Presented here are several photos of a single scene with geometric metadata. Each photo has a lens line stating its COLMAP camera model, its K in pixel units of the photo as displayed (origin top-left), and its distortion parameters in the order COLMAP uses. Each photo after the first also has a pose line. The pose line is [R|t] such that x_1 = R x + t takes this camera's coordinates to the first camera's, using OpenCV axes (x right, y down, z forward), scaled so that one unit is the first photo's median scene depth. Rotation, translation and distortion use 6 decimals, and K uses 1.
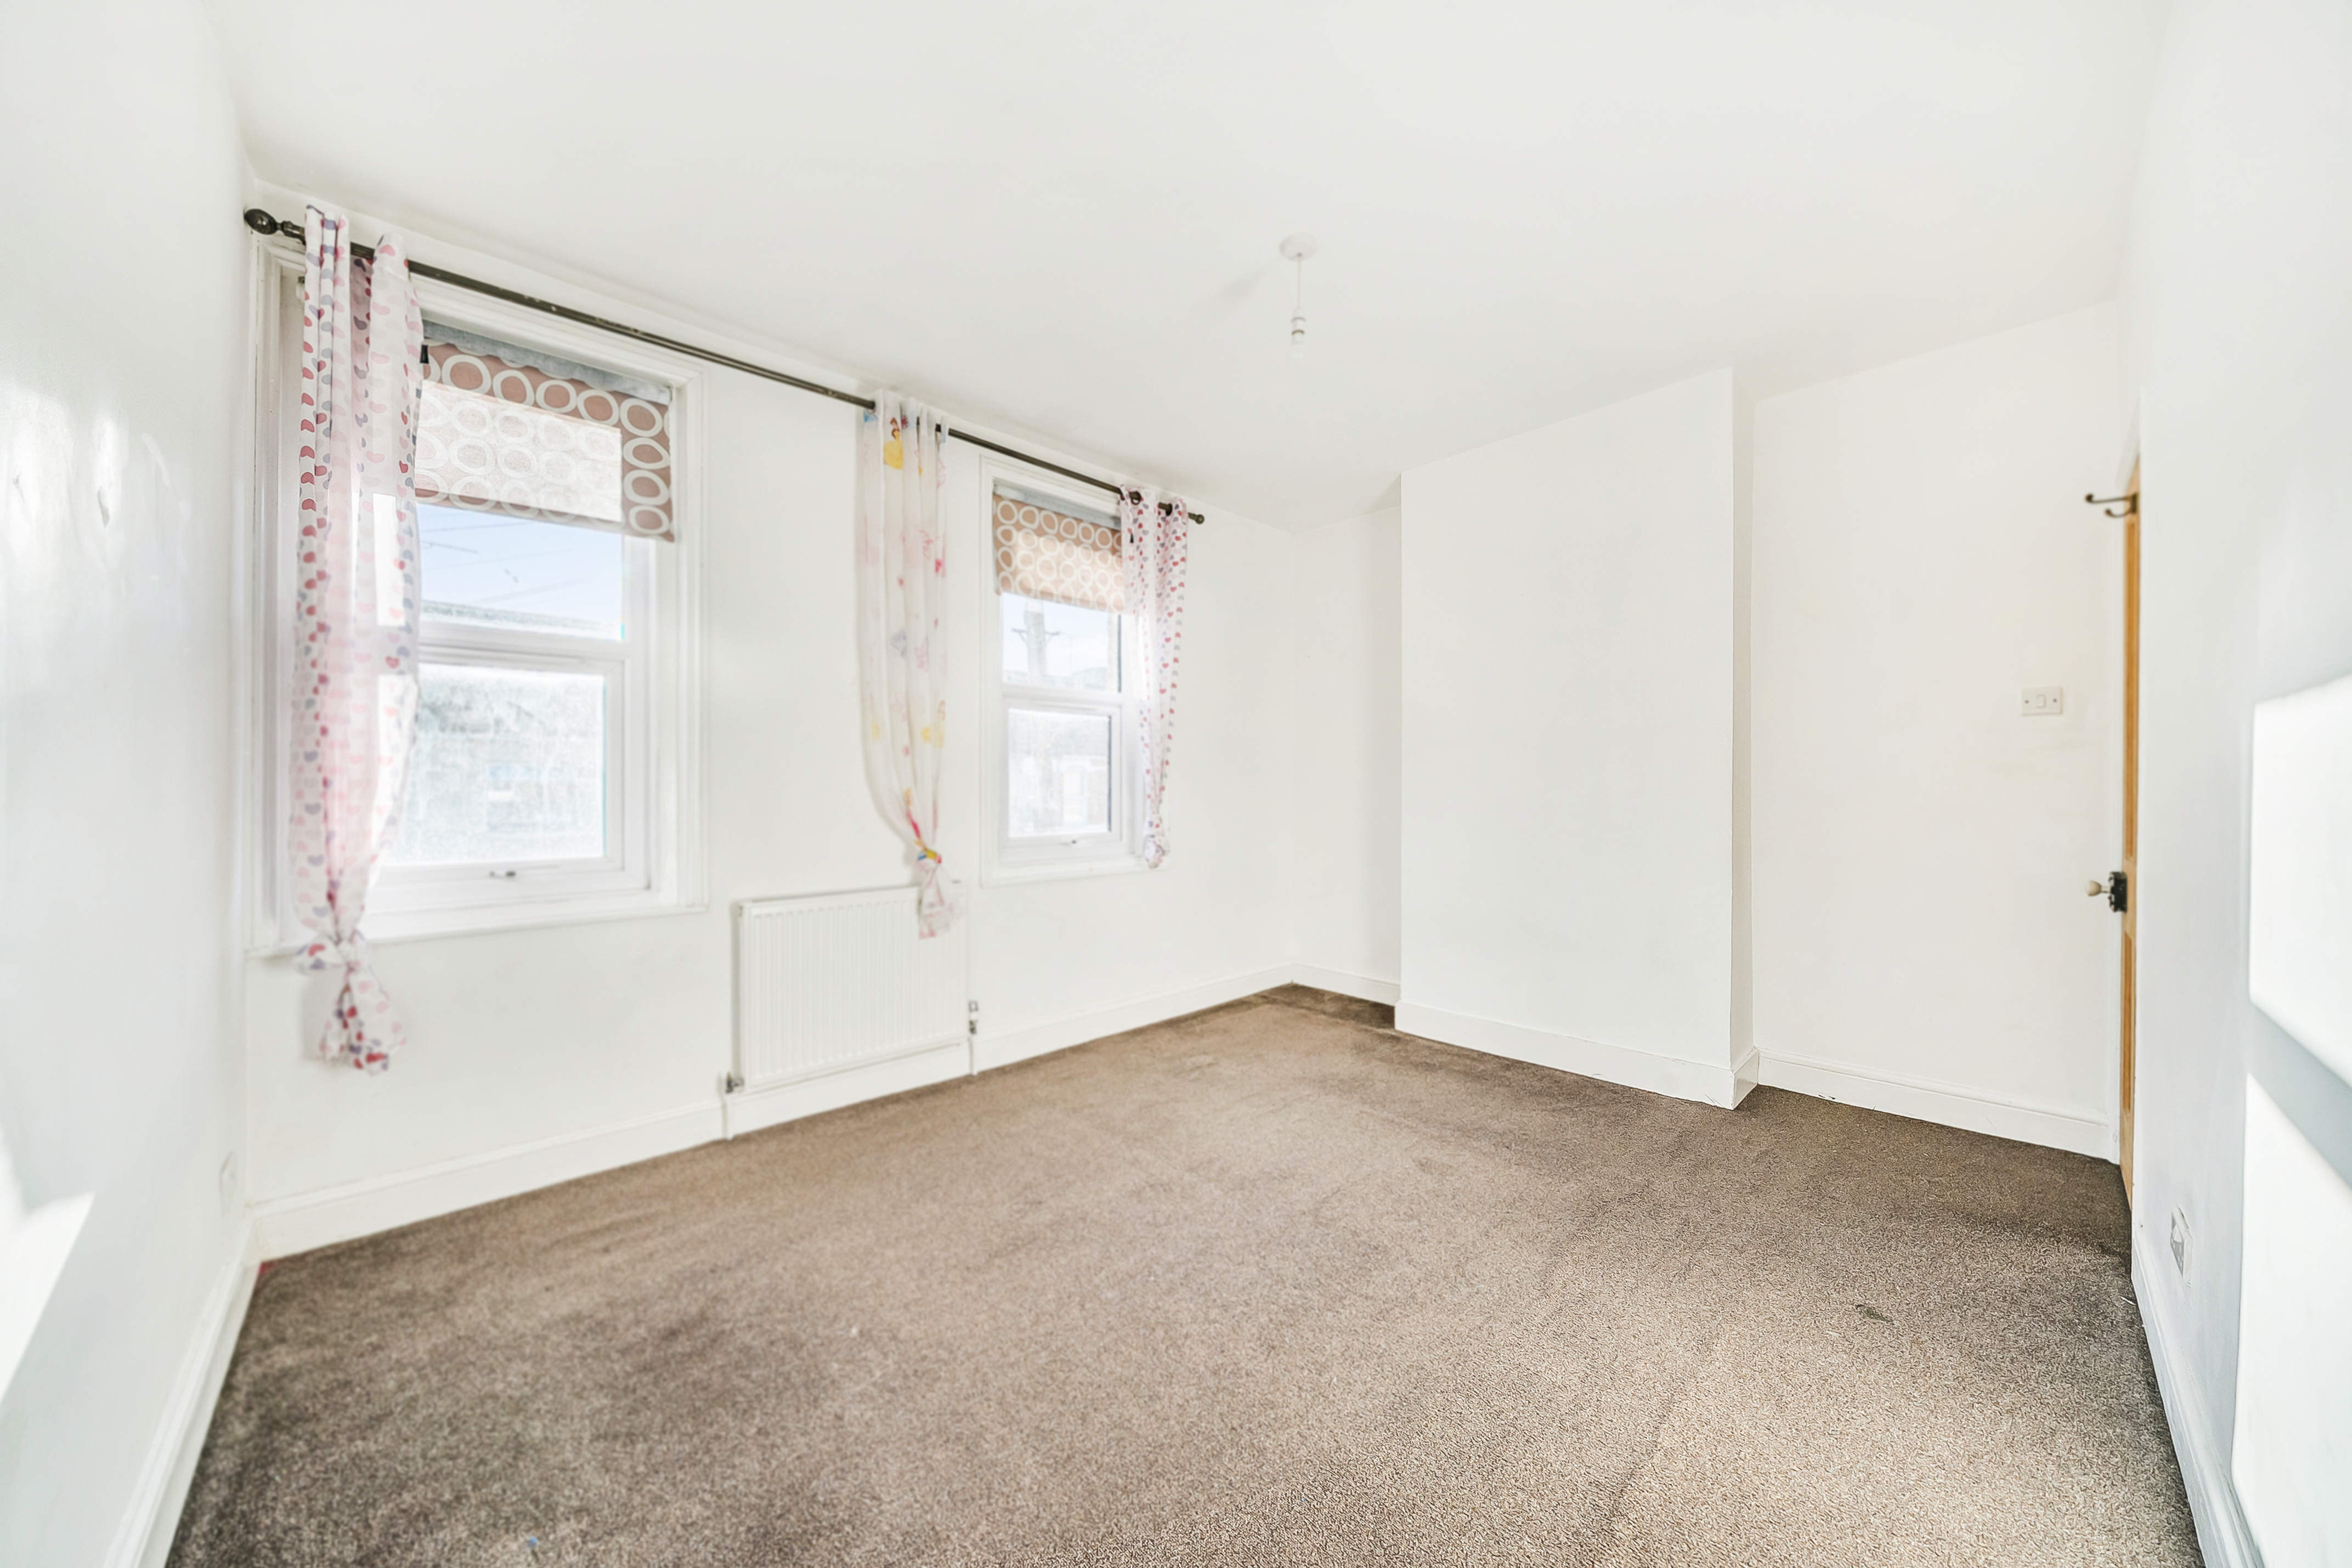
lens RADIAL K [[805.4, 0, 1156.6], [0, 805.4, 782.8], [0, 0, 1]] dist [-0.001410, -0.000069]
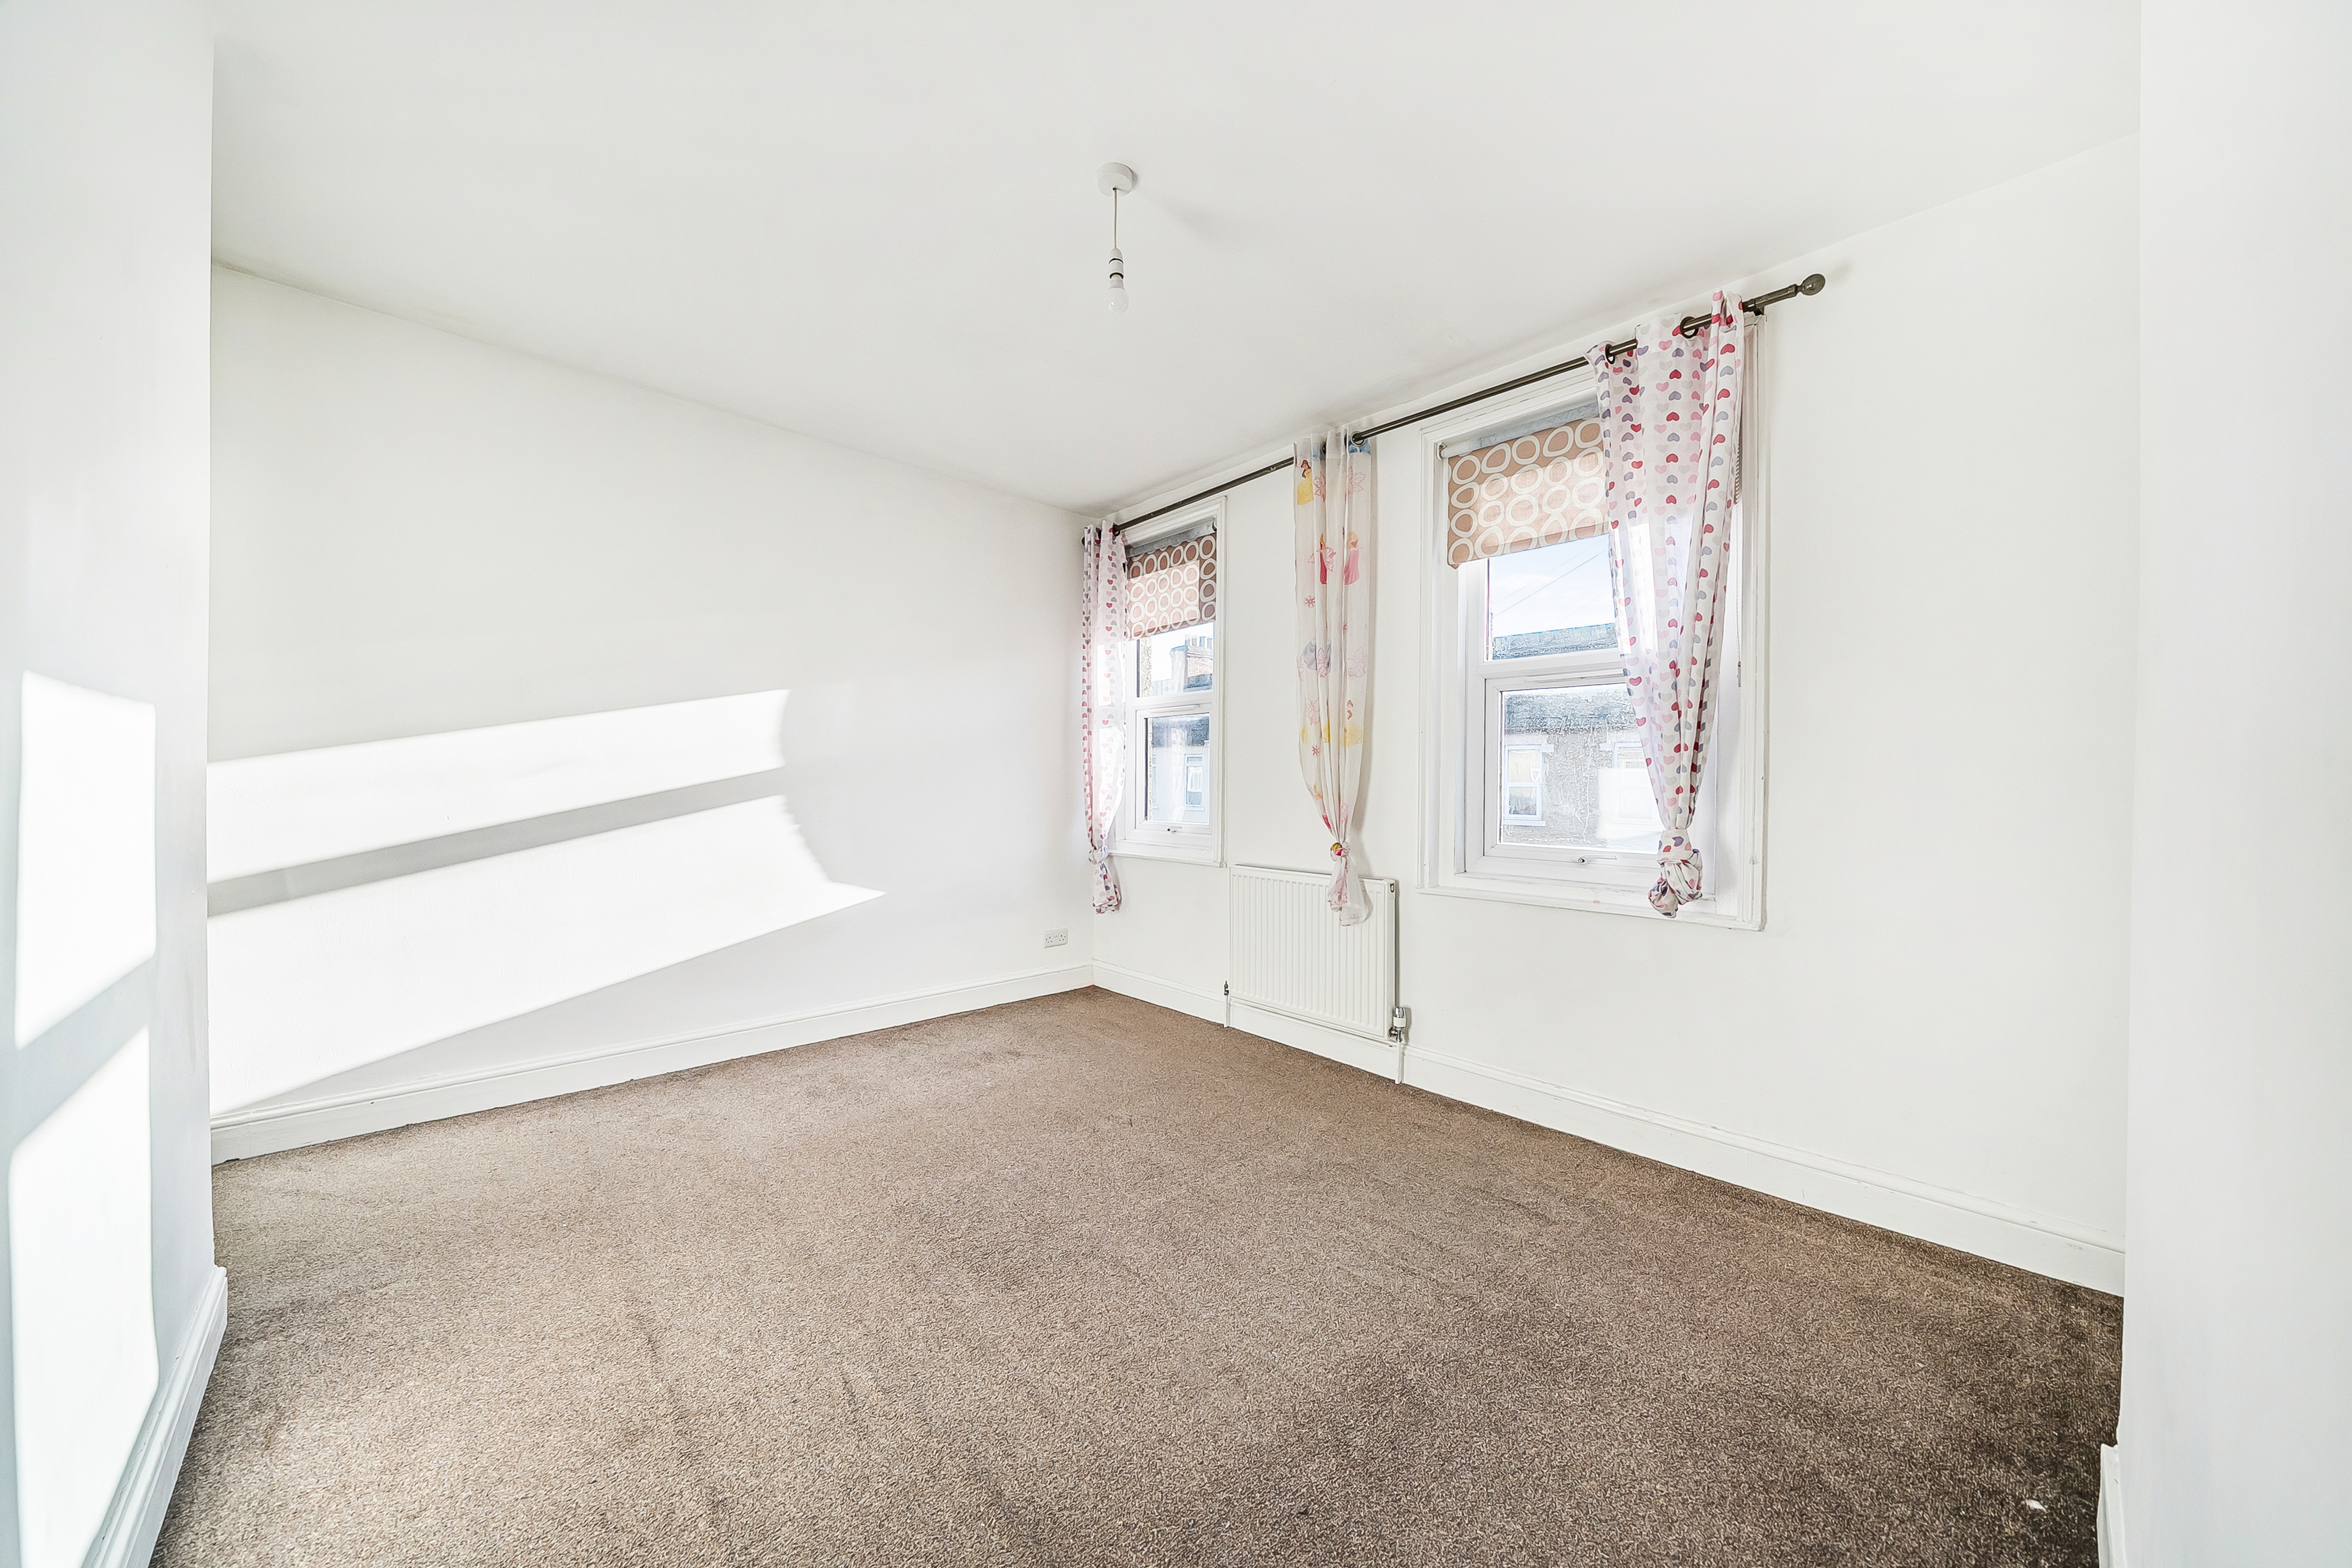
lens RADIAL K [[805.4, 0, 1167.0], [0, 805.4, 786.9], [0, 0, 1]] dist [-0.001410, -0.000069]
pose [[0.001668, 0.005056, -0.999986, 0.694469], [-0.007946, 0.999956, 0.005043, 0.005552], [0.999967, 0.007938, 0.001709, 0.684960]]
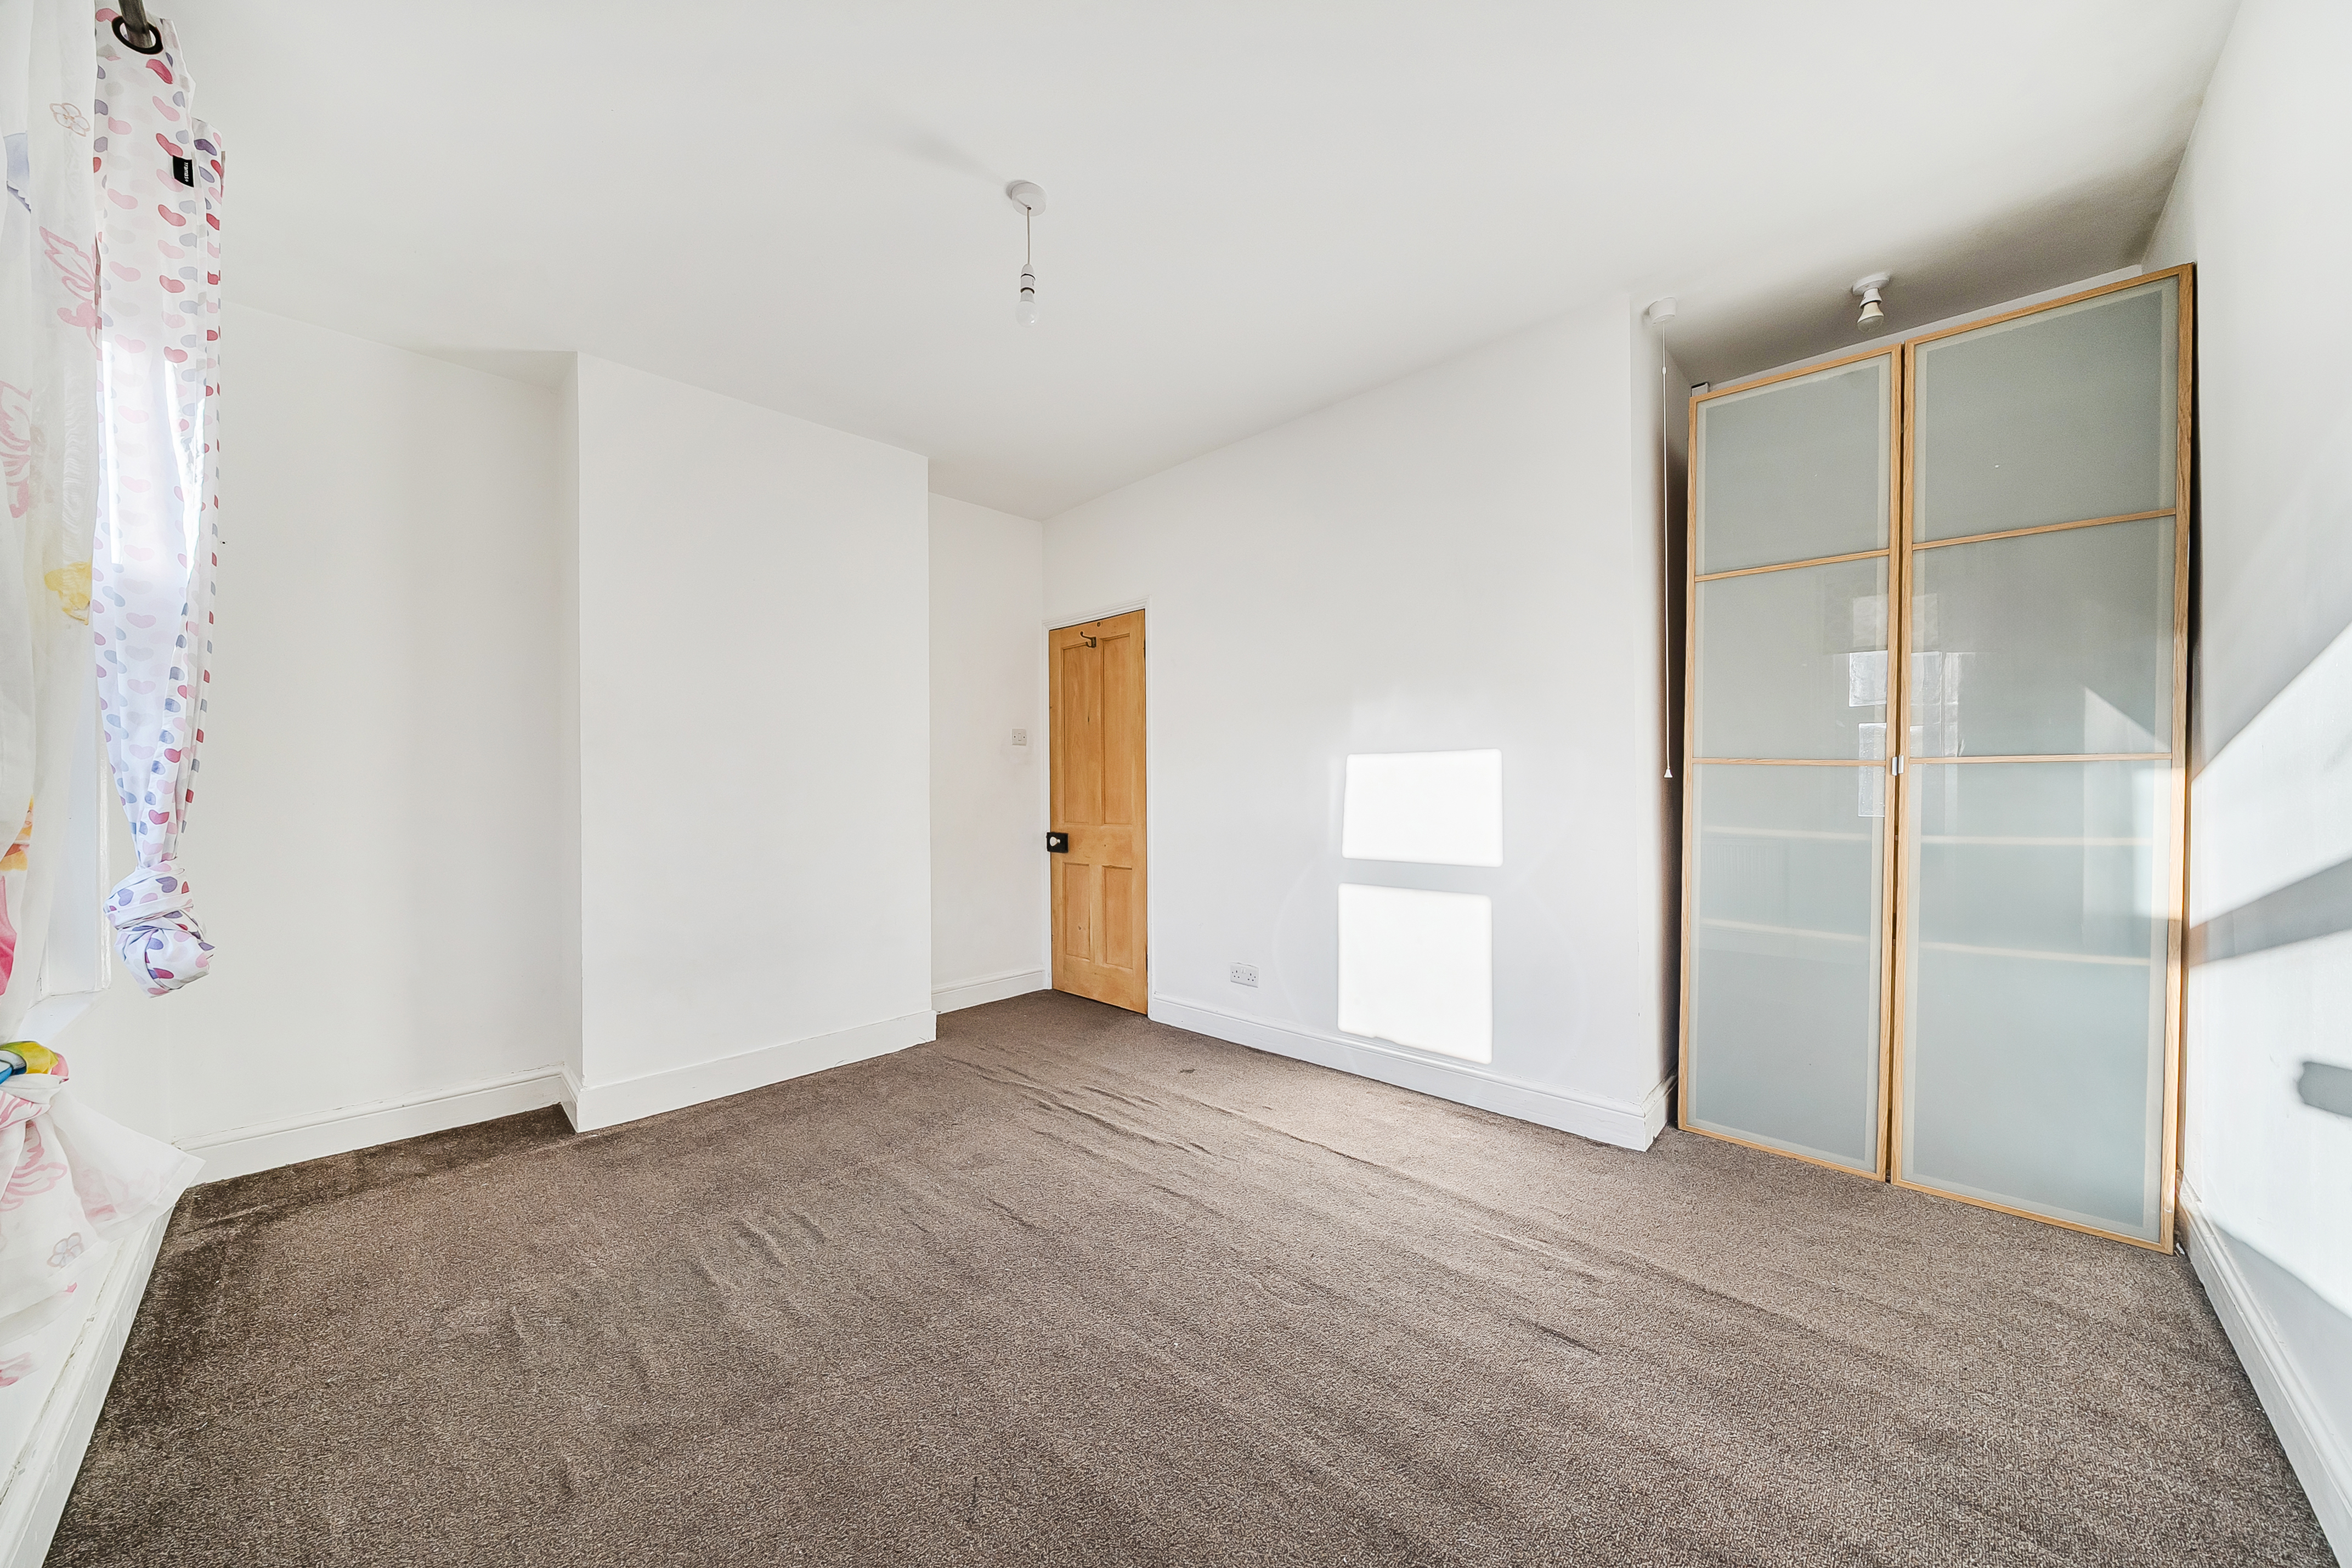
lens RADIAL K [[805.4, 0, 1165.9], [0, 805.4, 788.3], [0, 0, 1]] dist [-0.001410, -0.000069]
pose [[-0.036428, -0.002146, 0.999334, -0.475856], [0.006254, 0.999978, 0.002375, 0.005220], [-0.999317, 0.006336, -0.036413, 0.562999]]
